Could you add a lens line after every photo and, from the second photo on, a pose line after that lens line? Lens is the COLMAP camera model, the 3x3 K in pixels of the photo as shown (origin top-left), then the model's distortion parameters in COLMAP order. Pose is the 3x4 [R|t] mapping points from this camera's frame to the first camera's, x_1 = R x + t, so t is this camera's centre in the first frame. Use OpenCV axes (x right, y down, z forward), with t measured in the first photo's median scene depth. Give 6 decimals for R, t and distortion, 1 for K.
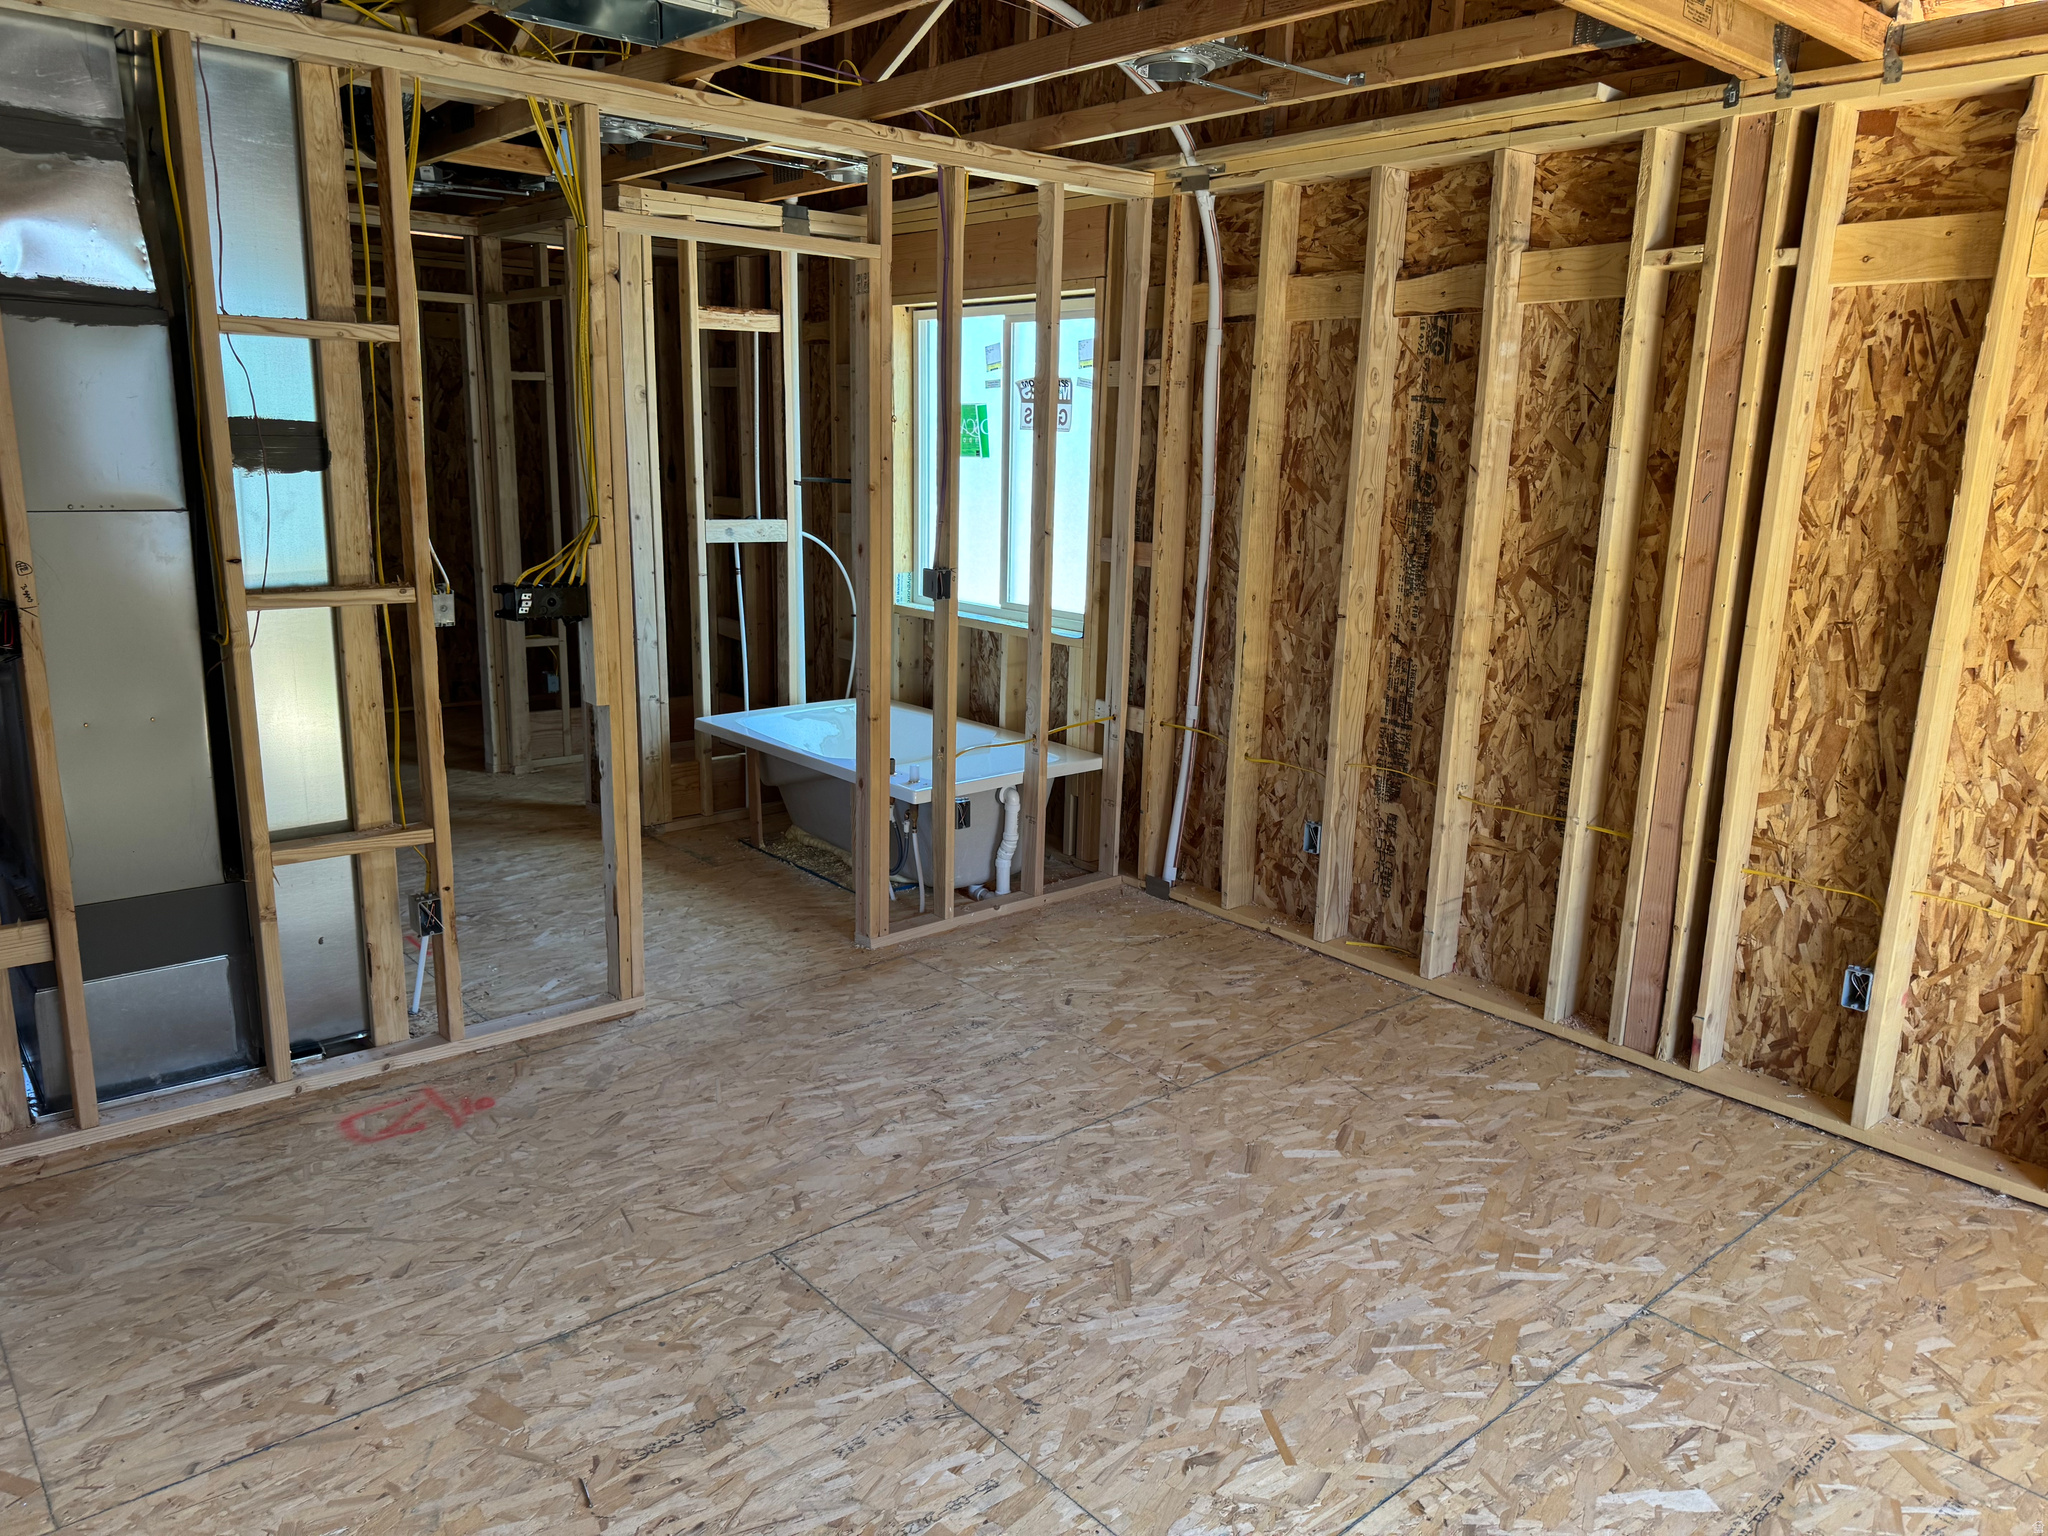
lens RADIAL K [[1469.4, 0, 1039.8], [0, 1469.4, 767.1], [0, 0, 1]] dist [0.087303, -0.122586]
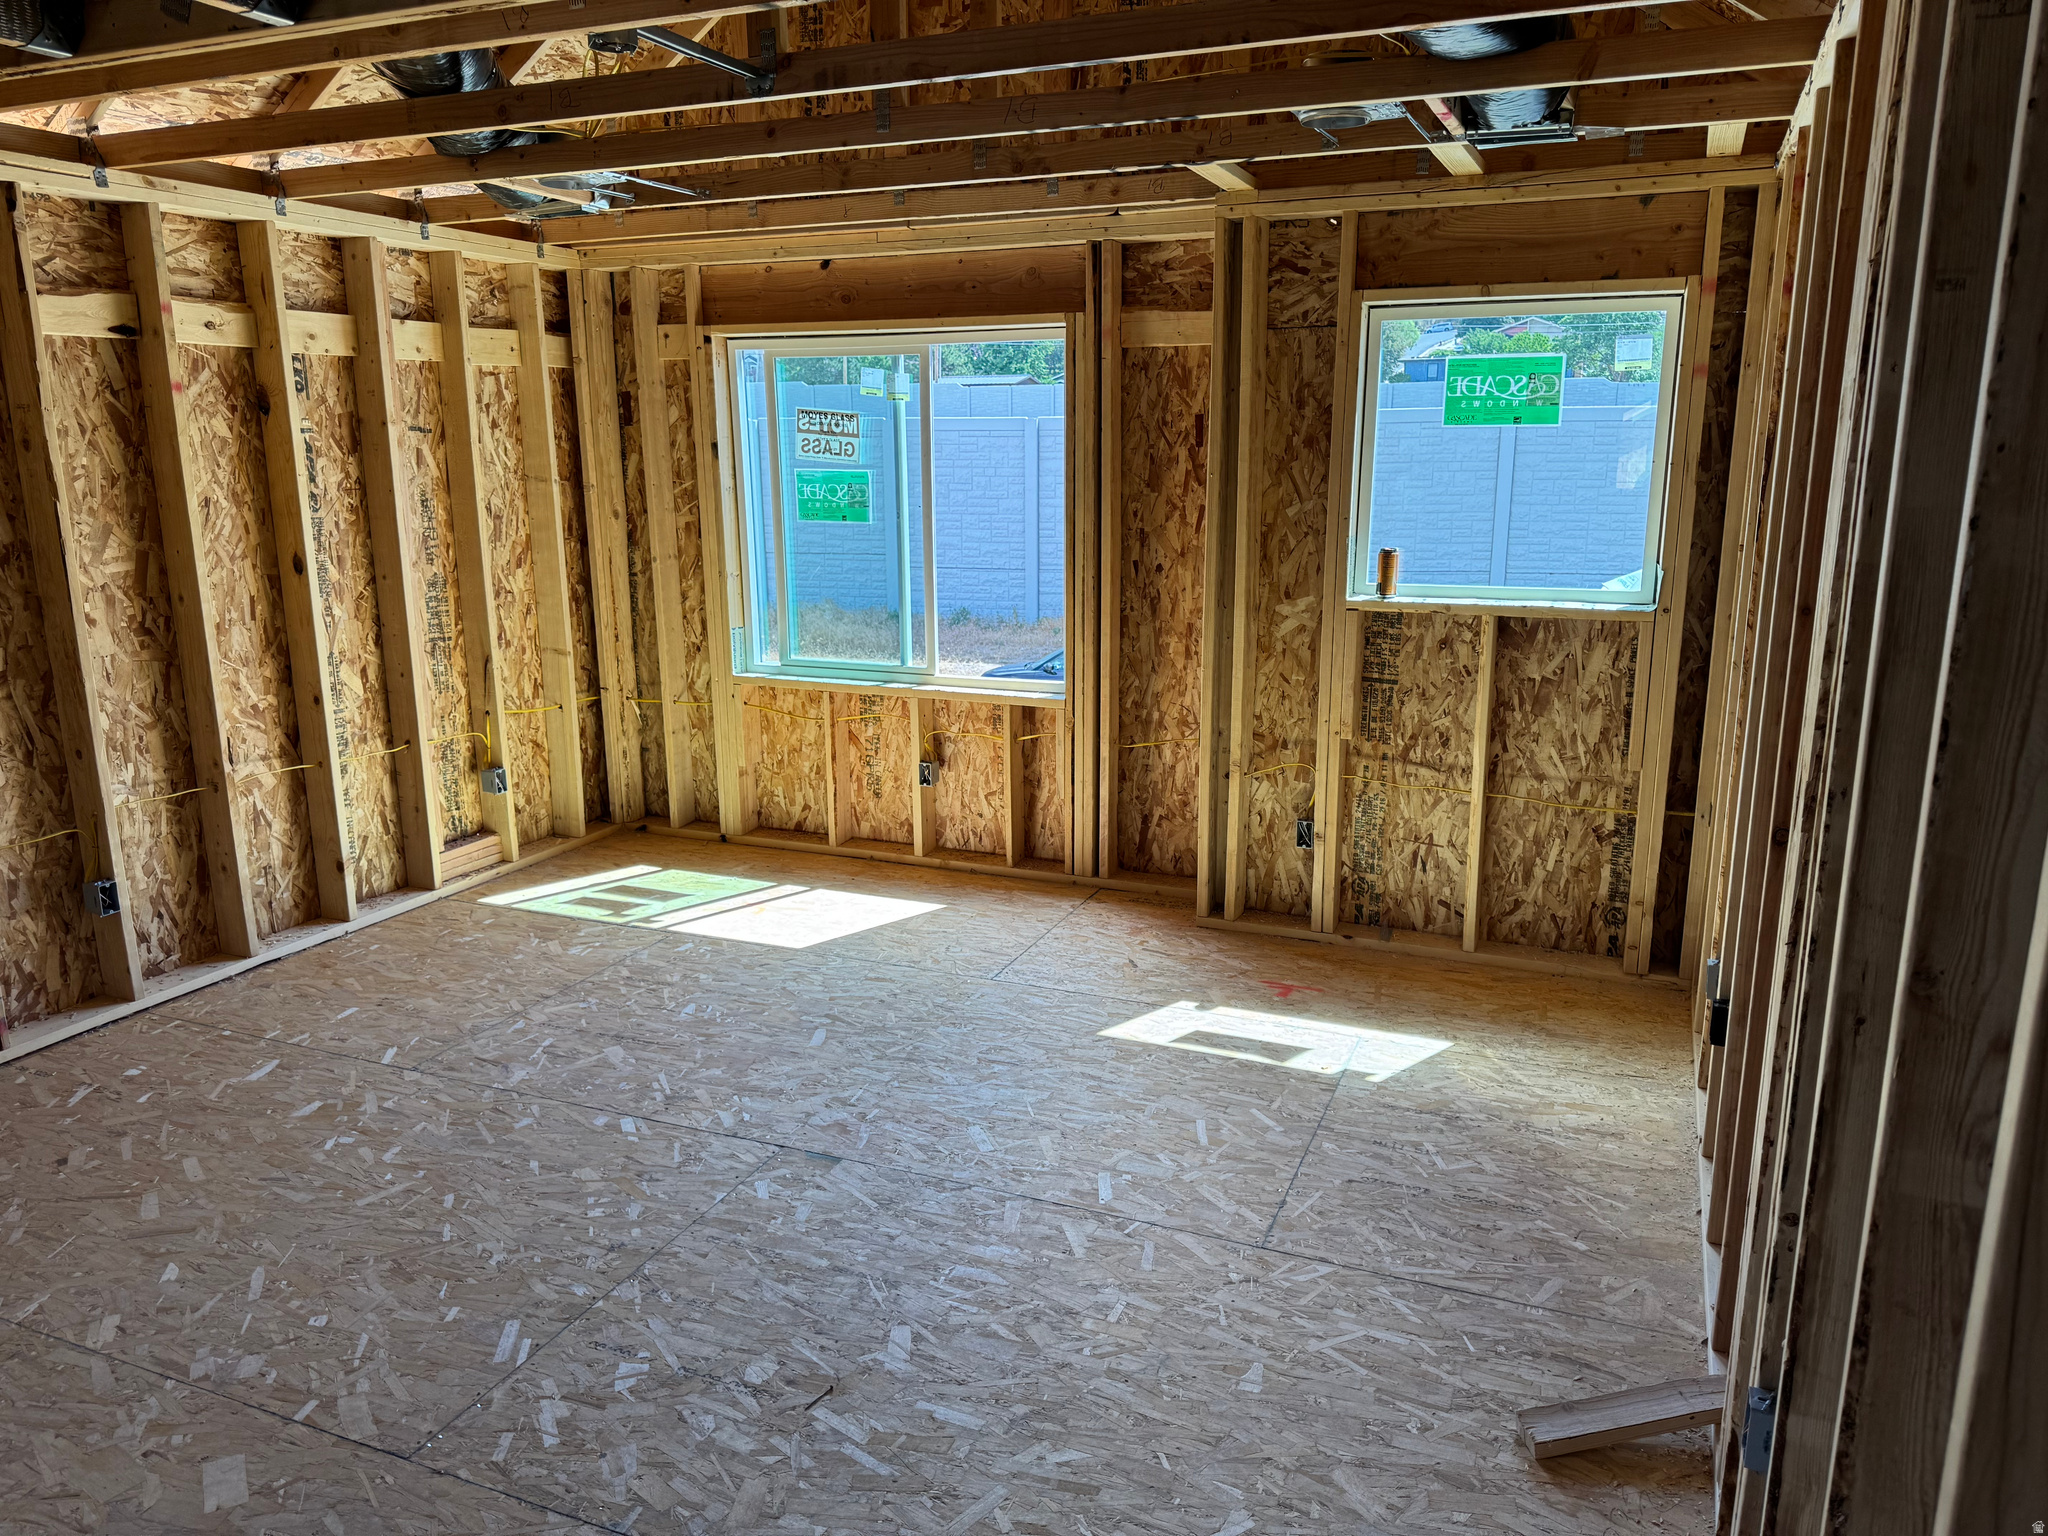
lens RADIAL K [[1412.8, 0, 1031.3], [0, 1412.8, 763.8], [0, 0, 1]] dist [0.005827, 0.001629]
pose [[-0.437455, -0.228558, 0.869709, -0.812076], [0.193718, 0.920499, 0.339344, -0.211310], [-0.878127, 0.316926, -0.358401, 0.723040]]
